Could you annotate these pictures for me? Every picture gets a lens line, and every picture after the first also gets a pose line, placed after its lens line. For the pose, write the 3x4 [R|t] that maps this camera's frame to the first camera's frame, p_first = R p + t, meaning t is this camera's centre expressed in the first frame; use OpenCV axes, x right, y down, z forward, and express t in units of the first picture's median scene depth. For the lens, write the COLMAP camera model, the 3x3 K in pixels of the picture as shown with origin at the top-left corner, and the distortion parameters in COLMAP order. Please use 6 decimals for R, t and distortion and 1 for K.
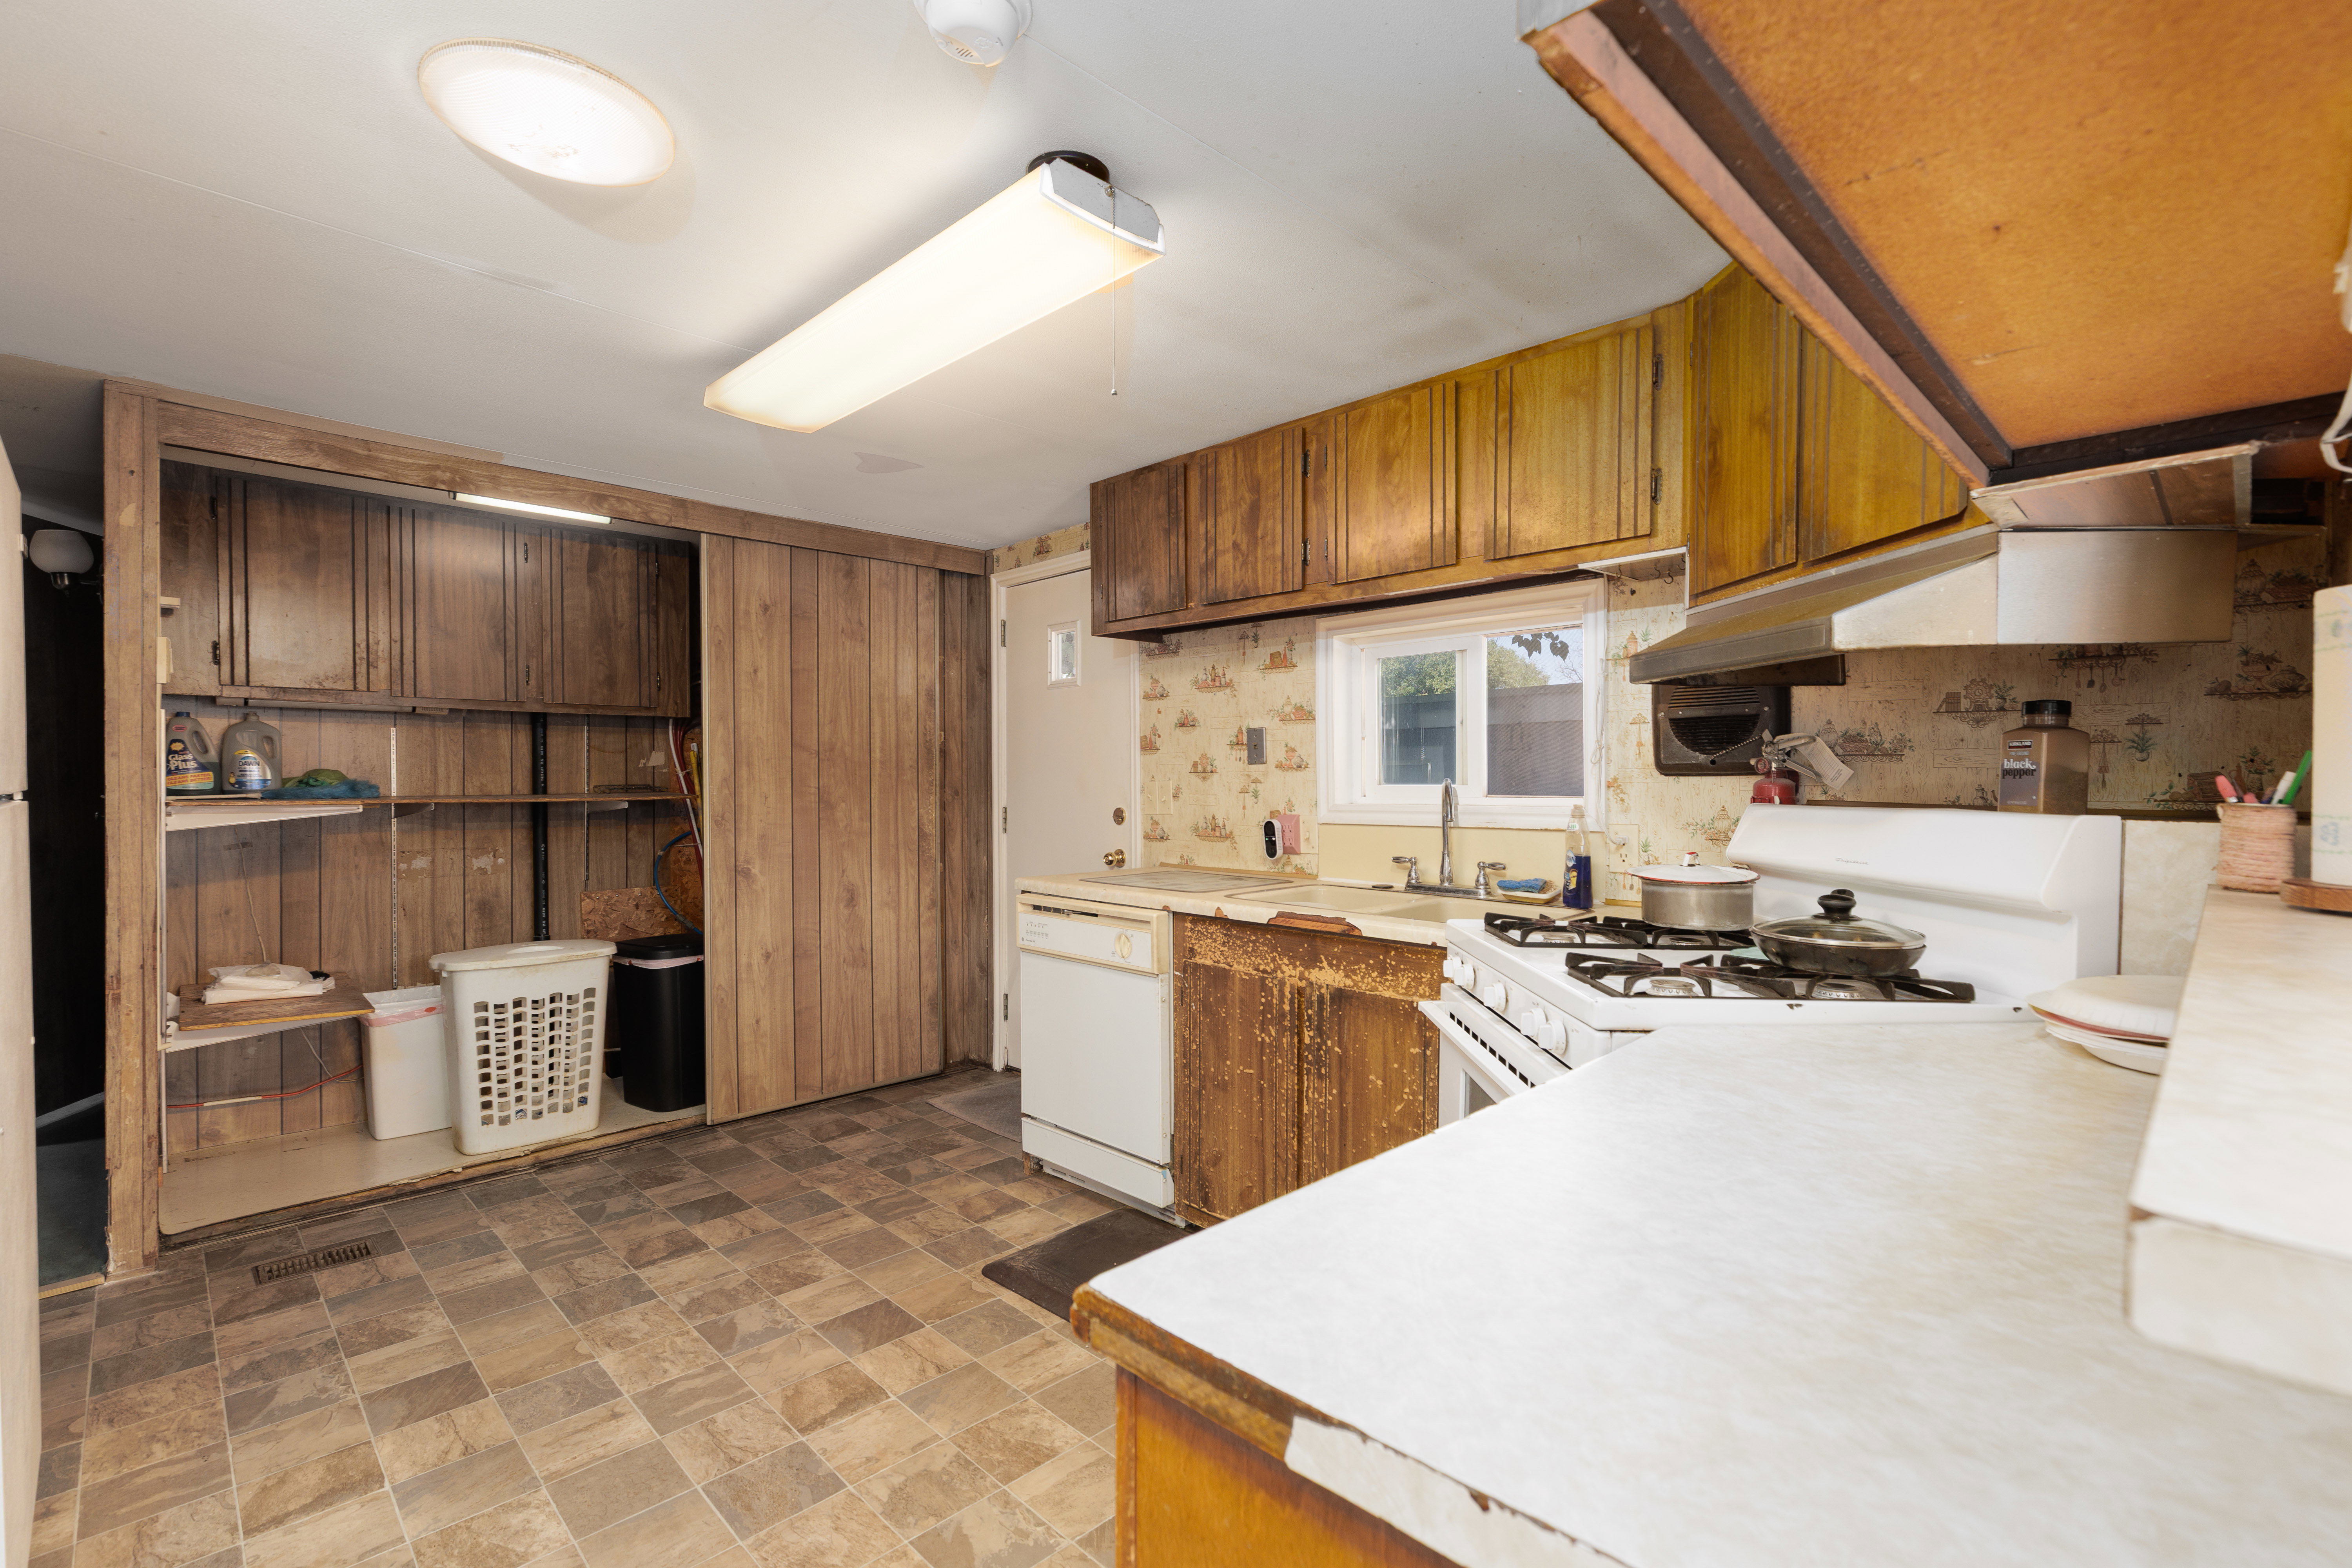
lens RADIAL K [[1056.3, 0, 1187.2], [0, 1056.3, 787.5], [0, 0, 1]] dist [0.007346, -0.001227]
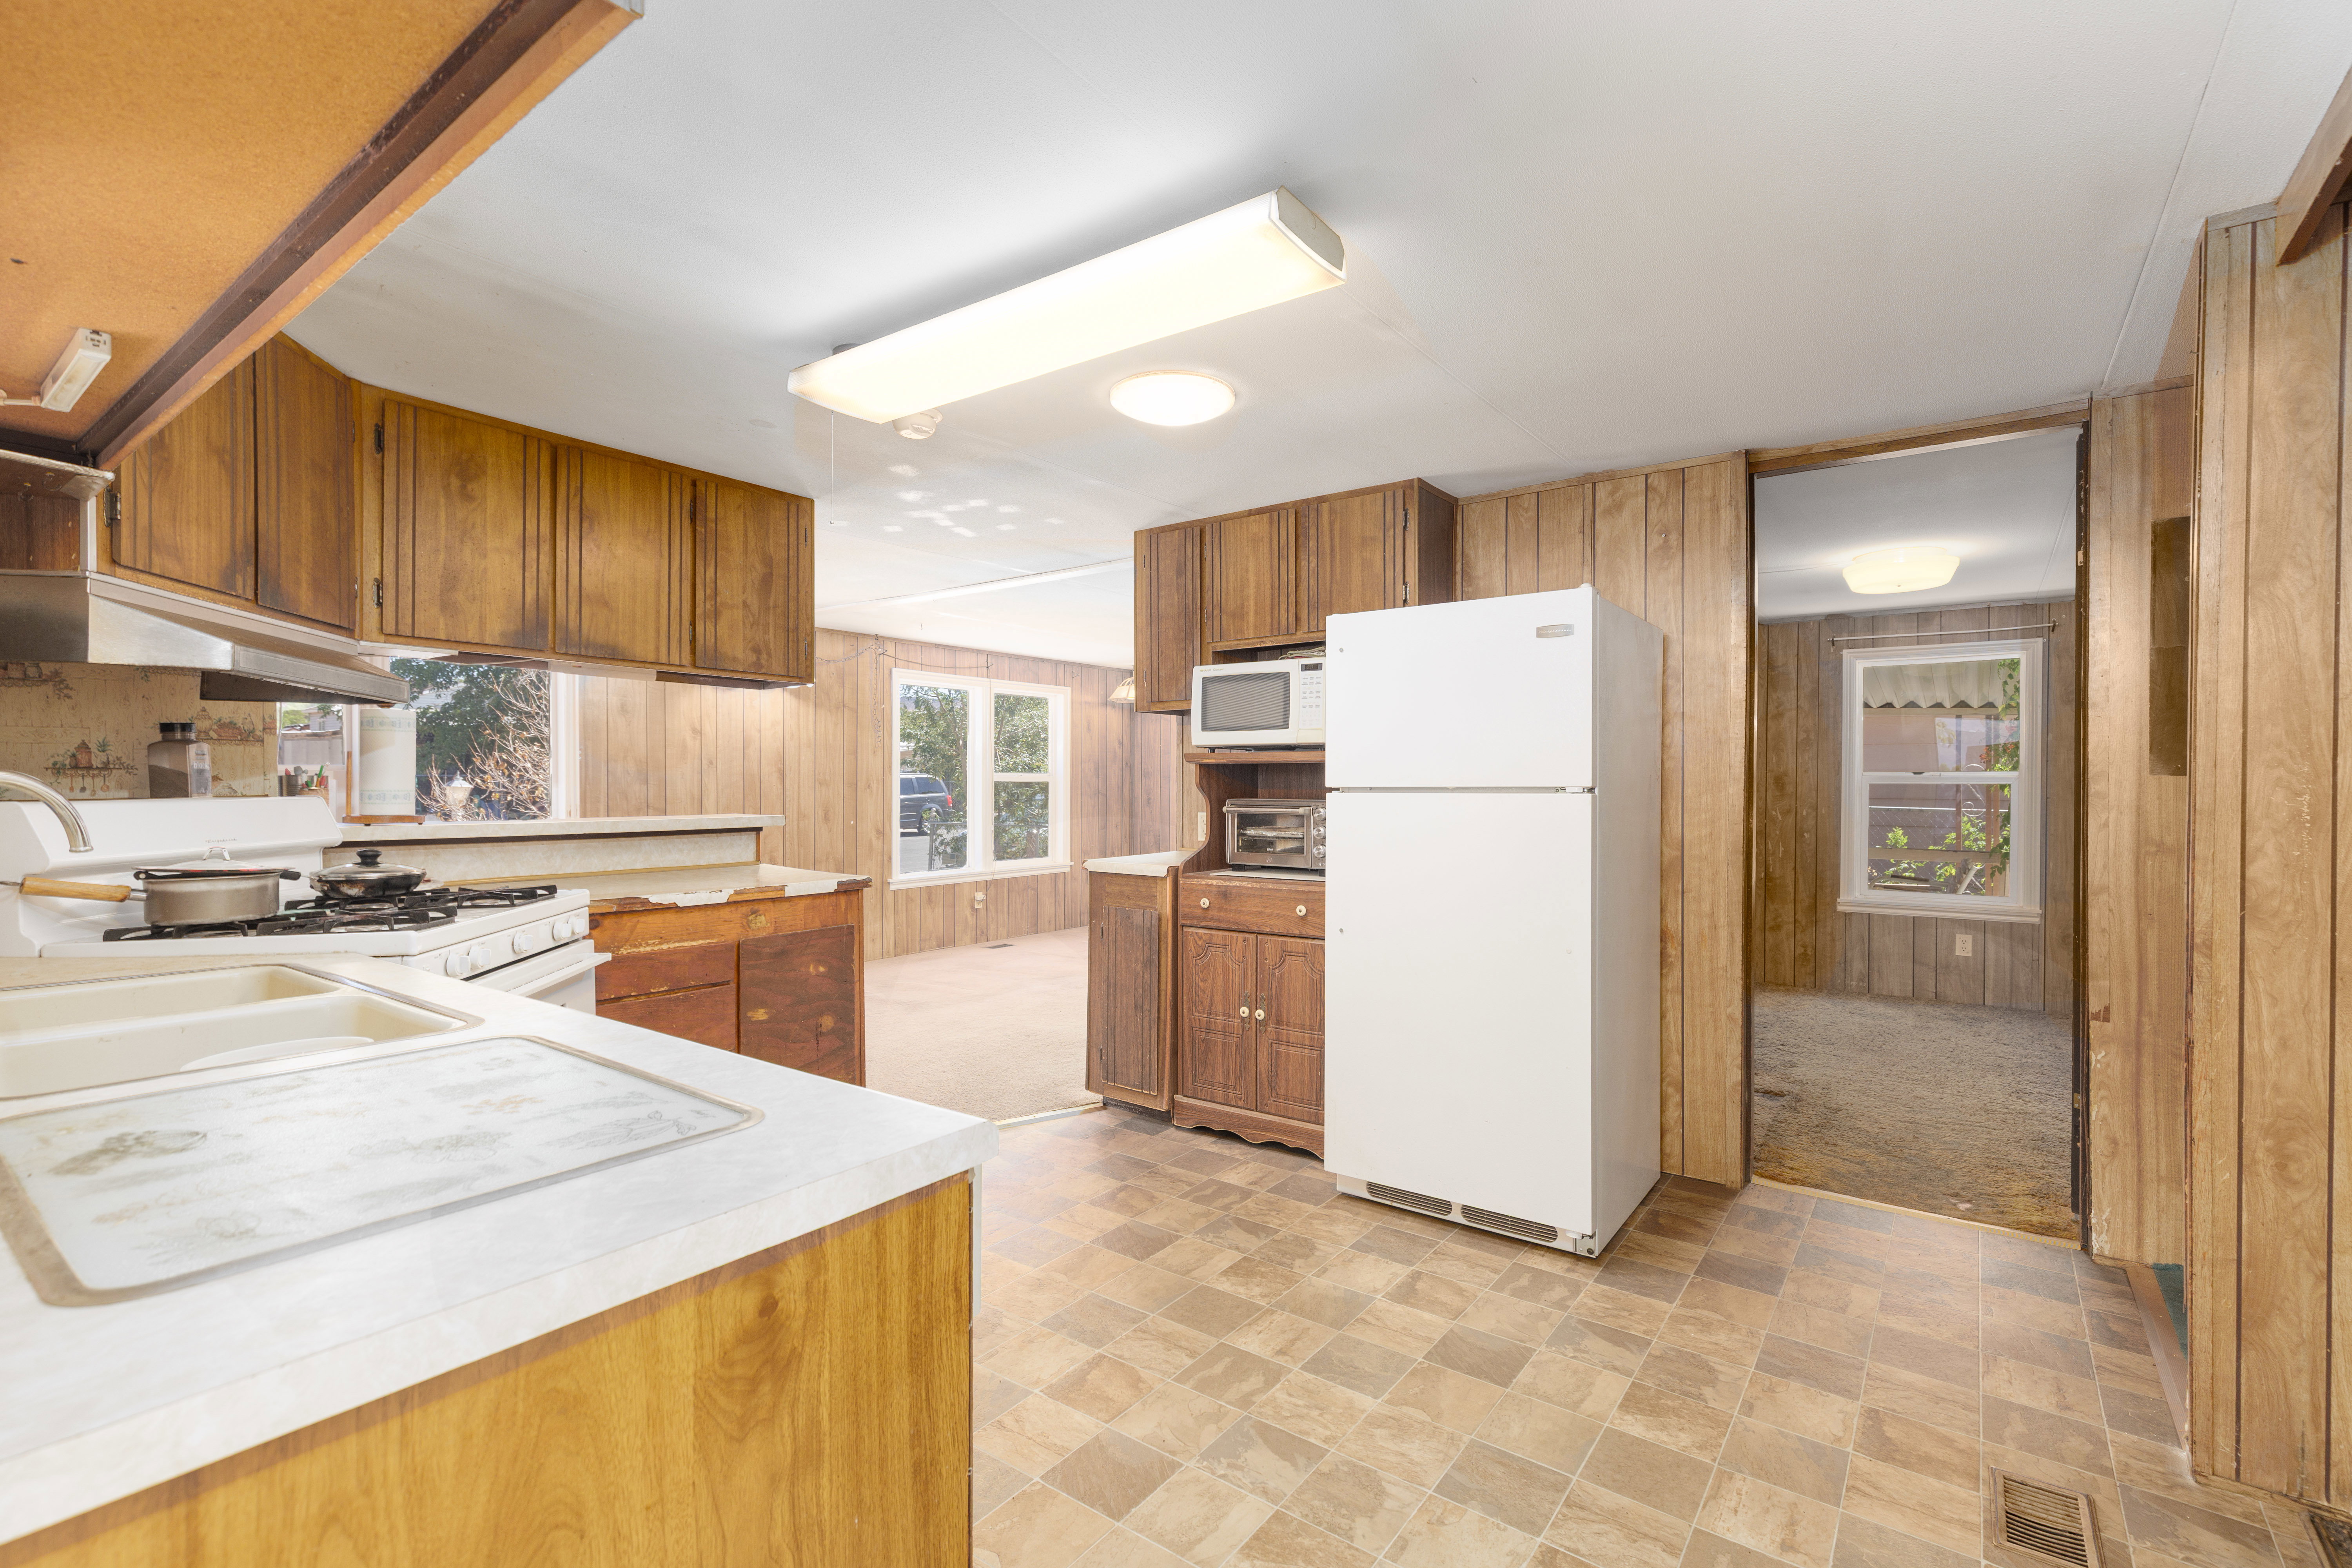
lens RADIAL K [[1056.3, 0, 1187.2], [0, 1056.3, 787.5], [0, 0, 1]] dist [0.007346, -0.001227]
pose [[-0.988431, -0.000641, -0.151669, -0.215123], [-0.002294, 0.999940, 0.010730, -0.006394], [0.151653, 0.010954, -0.988373, 1.627121]]
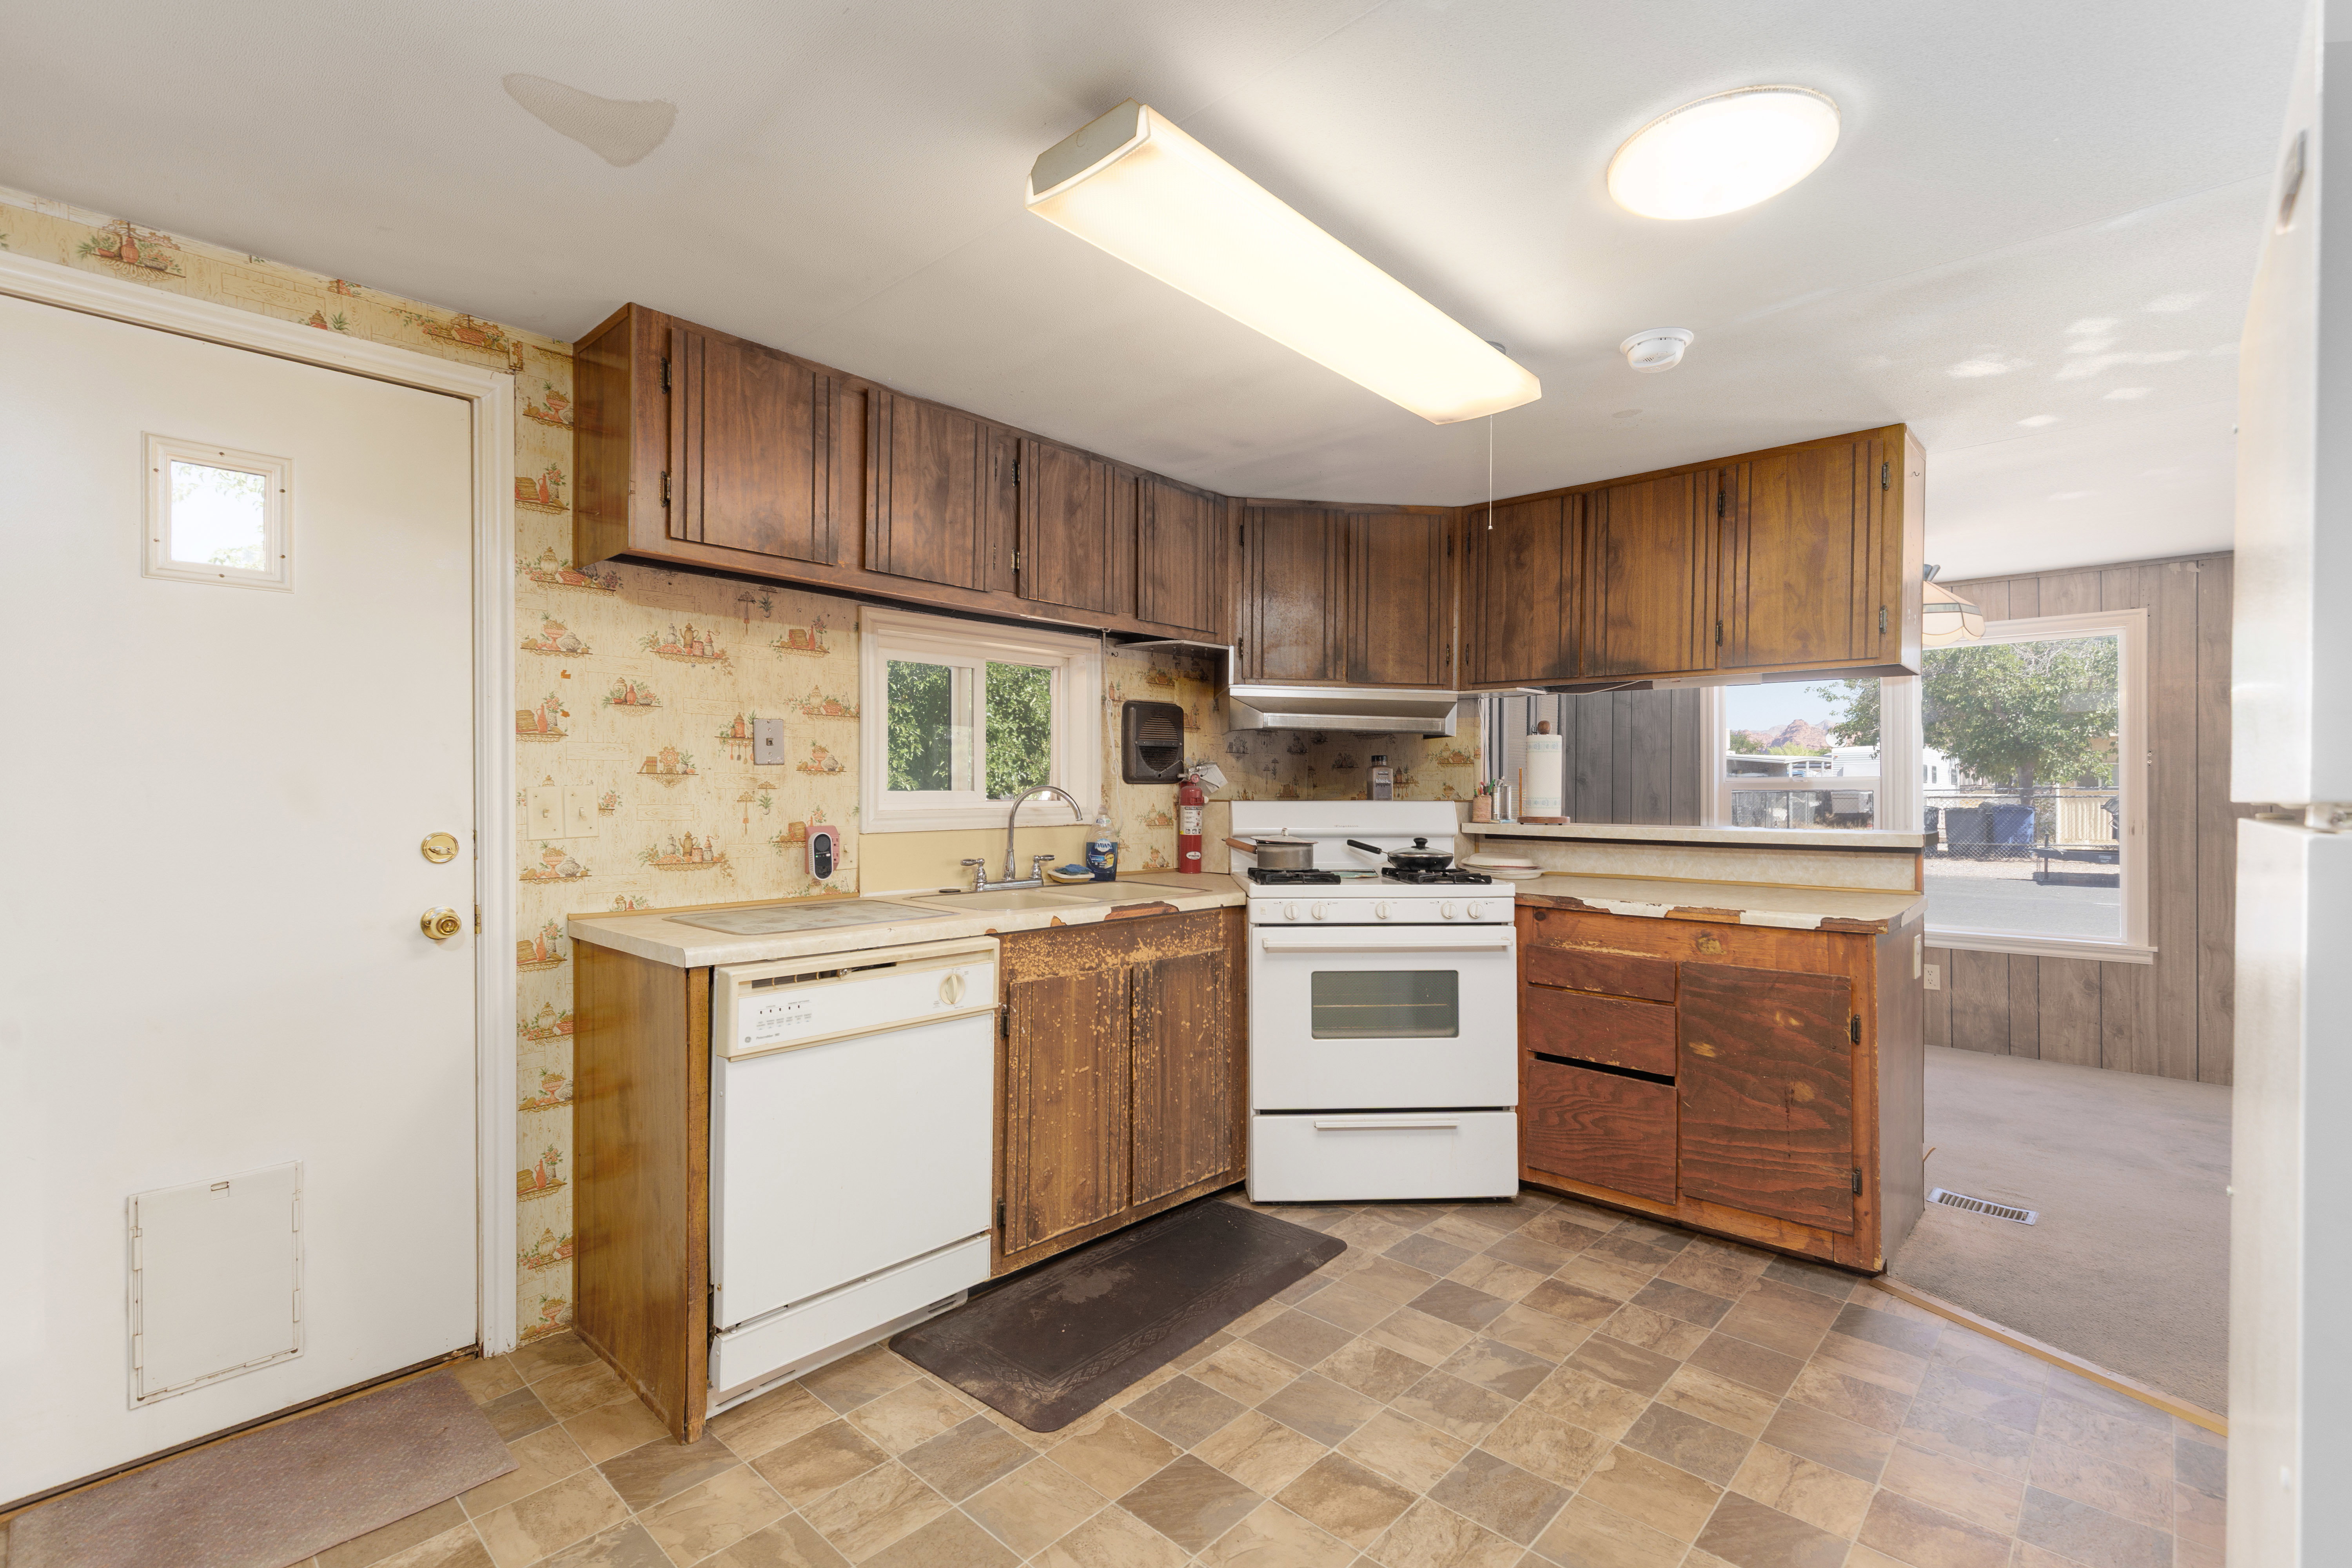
lens RADIAL K [[1056.4, 0, 1191.7], [0, 1056.4, 787.3], [0, 0, 1]] dist [0.012466, -0.000572]
pose [[-0.050157, 0.002994, 0.998737, -0.973693], [0.004748, 0.999985, -0.002759, -0.001988], [-0.998730, 0.004604, -0.050170, 0.946749]]
